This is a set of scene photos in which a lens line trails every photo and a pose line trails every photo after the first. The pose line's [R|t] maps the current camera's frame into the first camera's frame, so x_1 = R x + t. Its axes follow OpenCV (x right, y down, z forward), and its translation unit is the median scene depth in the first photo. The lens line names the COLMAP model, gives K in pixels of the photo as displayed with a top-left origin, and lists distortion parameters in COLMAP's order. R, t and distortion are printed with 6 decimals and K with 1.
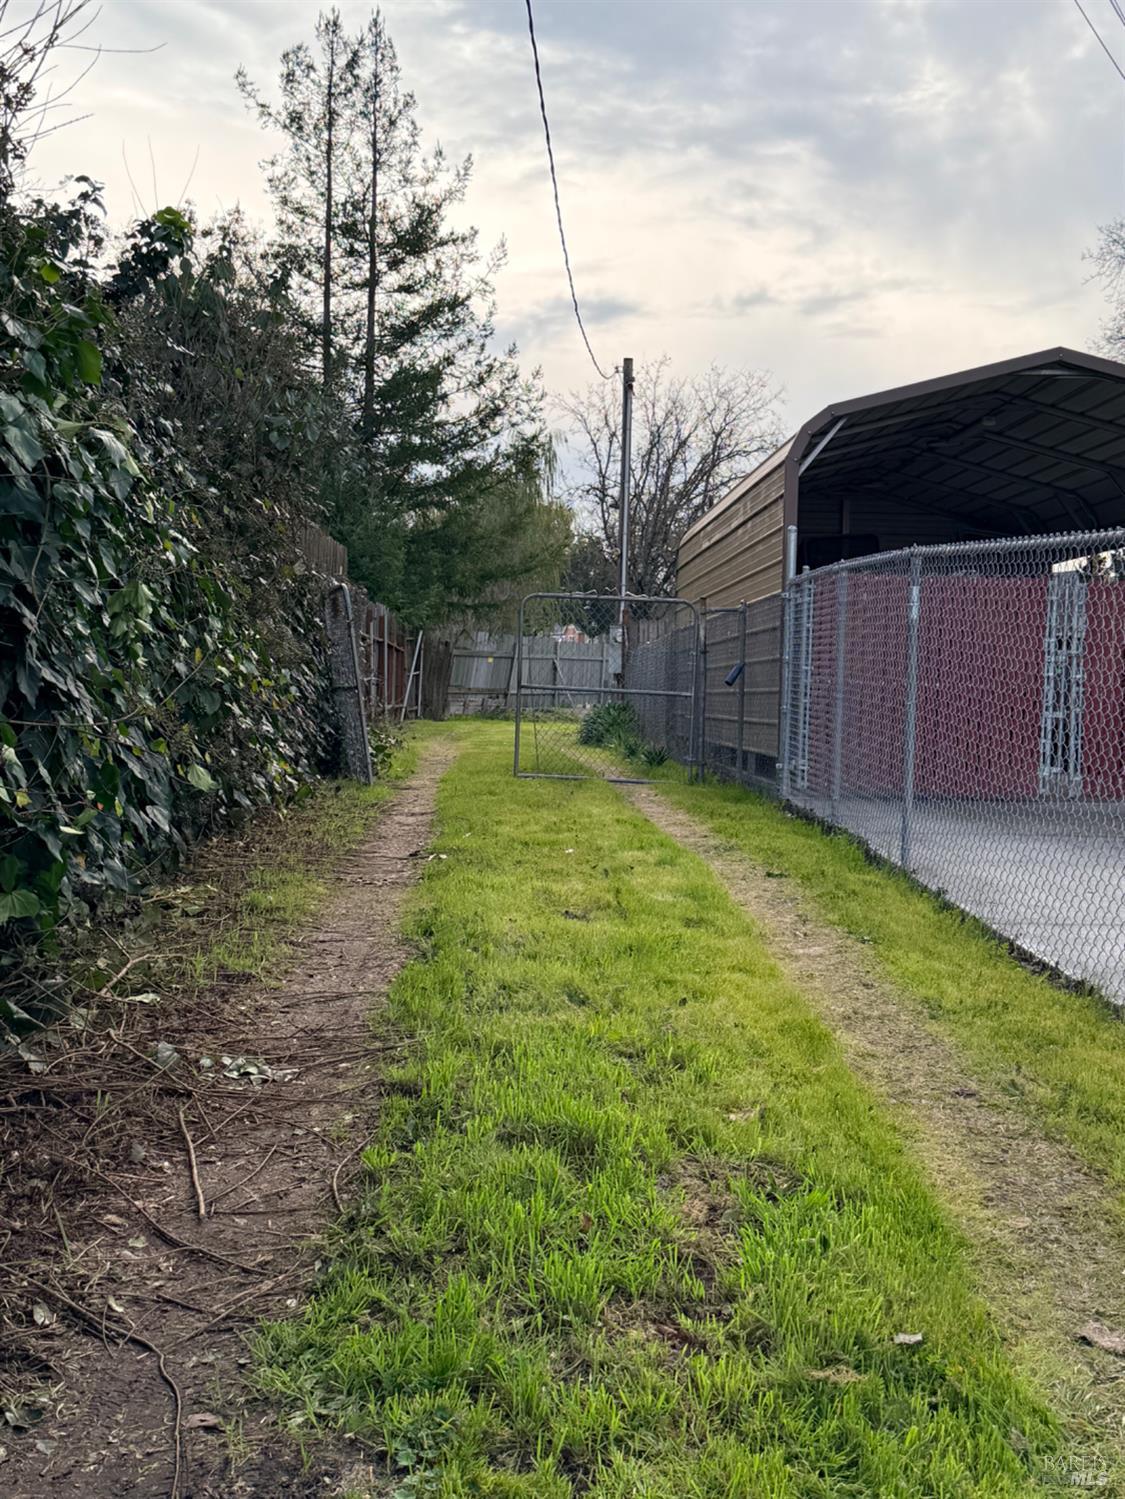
lens RADIAL K [[1818.8, 0, 562.5], [0, 1818.8, 749.5], [0, 0, 1]] dist [0.133295, -0.035930]
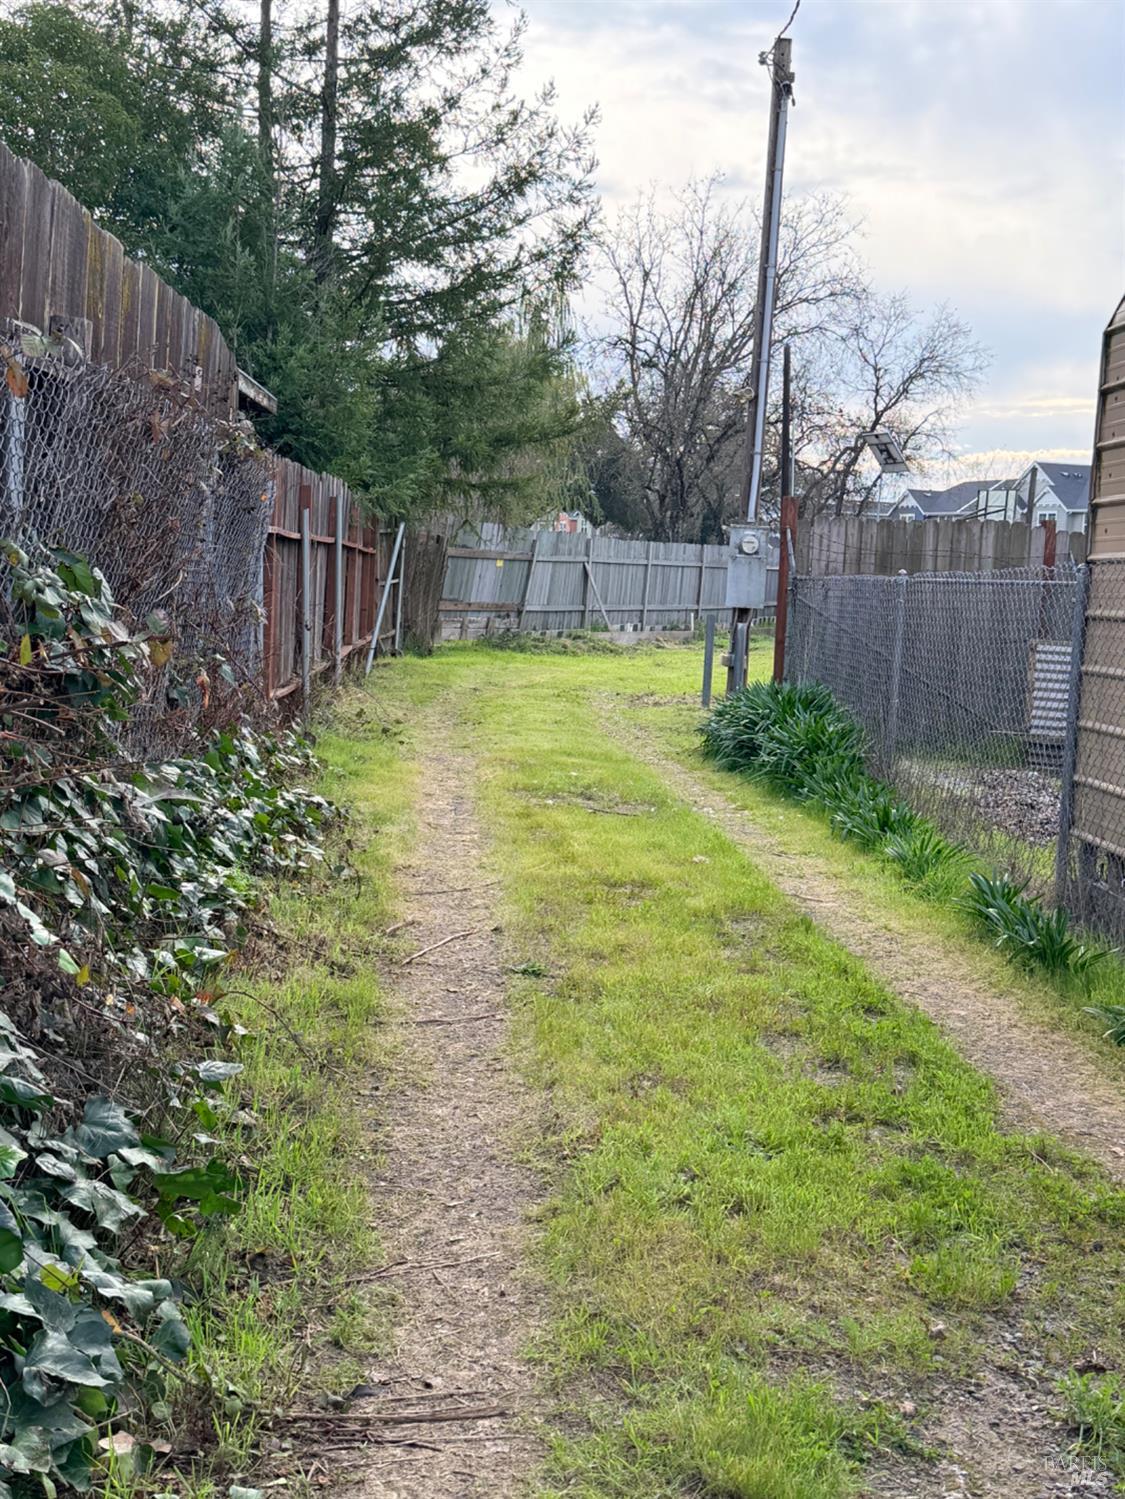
lens RADIAL K [[1818.8, 0, 562.5], [0, 1818.8, 749.5], [0, 0, 1]] dist [0.133295, -0.035930]
pose [[0.999665, 0.022448, 0.012912, -0.025607], [-0.023209, 0.997795, 0.062176, -0.024406], [-0.011488, -0.062455, 0.997982, 0.325352]]
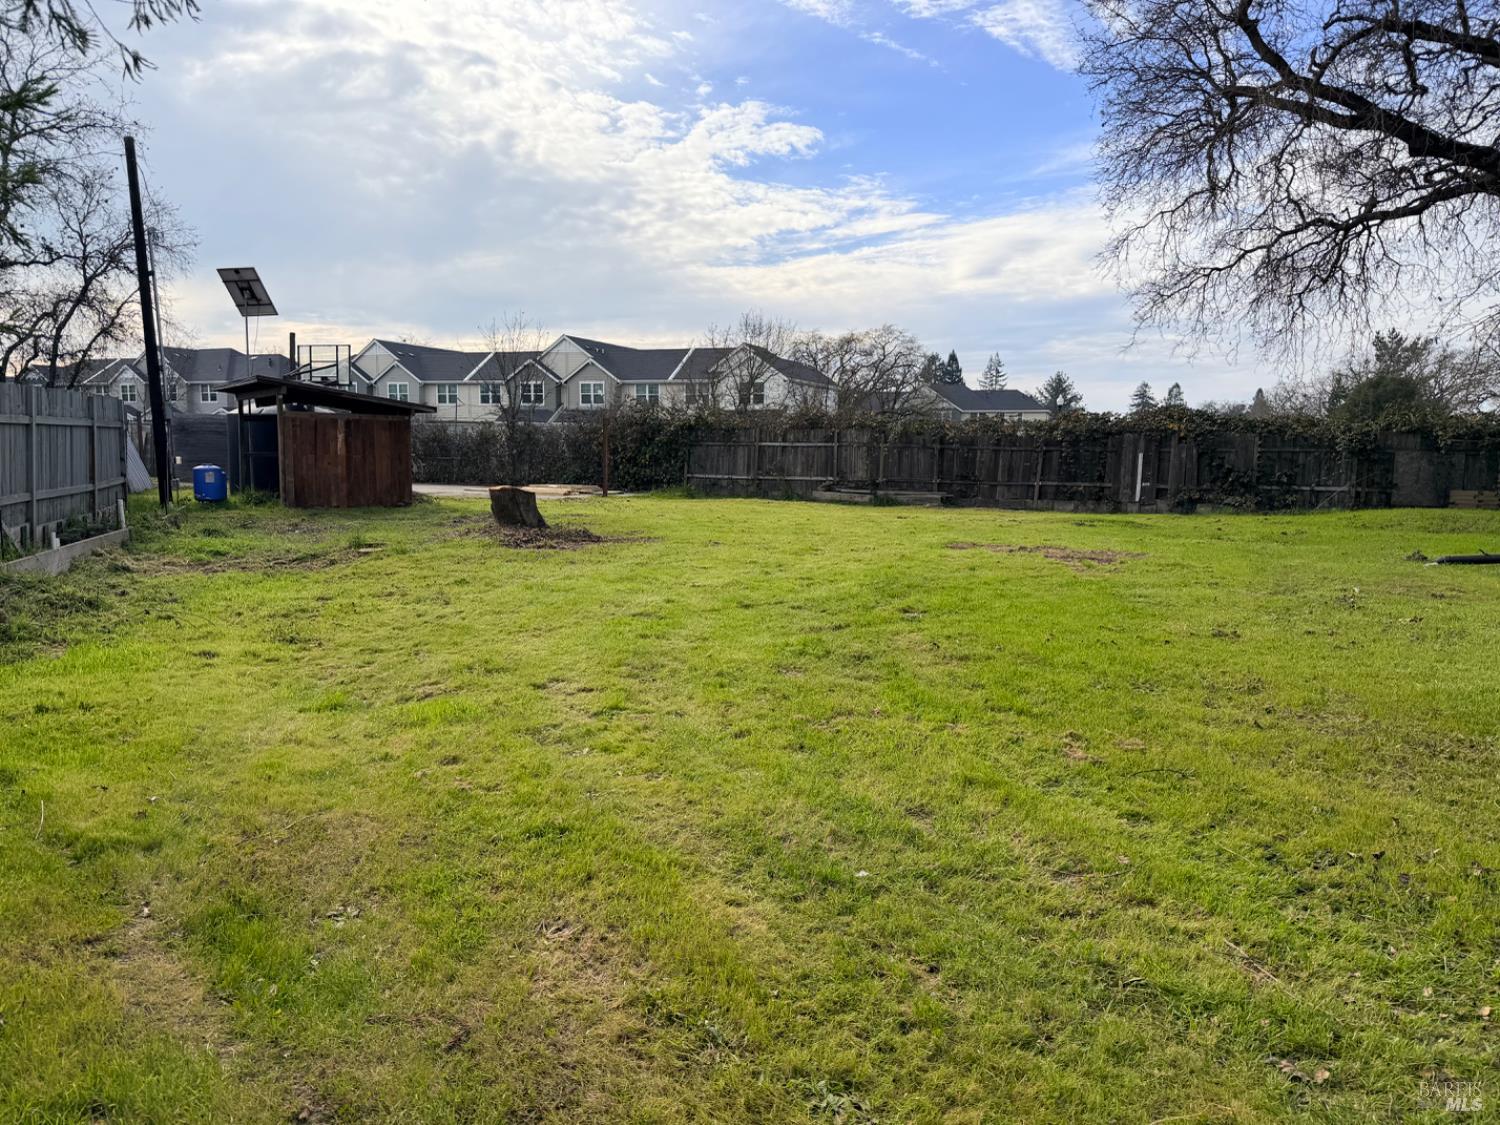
lens RADIAL K [[1036.8, 0, 756.5], [0, 1036.8, 566.0], [0, 0, 1]] dist [0.065271, -0.070033]
pose [[0.680249, -0.096558, 0.726593, -0.053865], [0.030822, 0.994177, 0.103261, -0.045008], [-0.732333, -0.047848, 0.679264, 0.874529]]
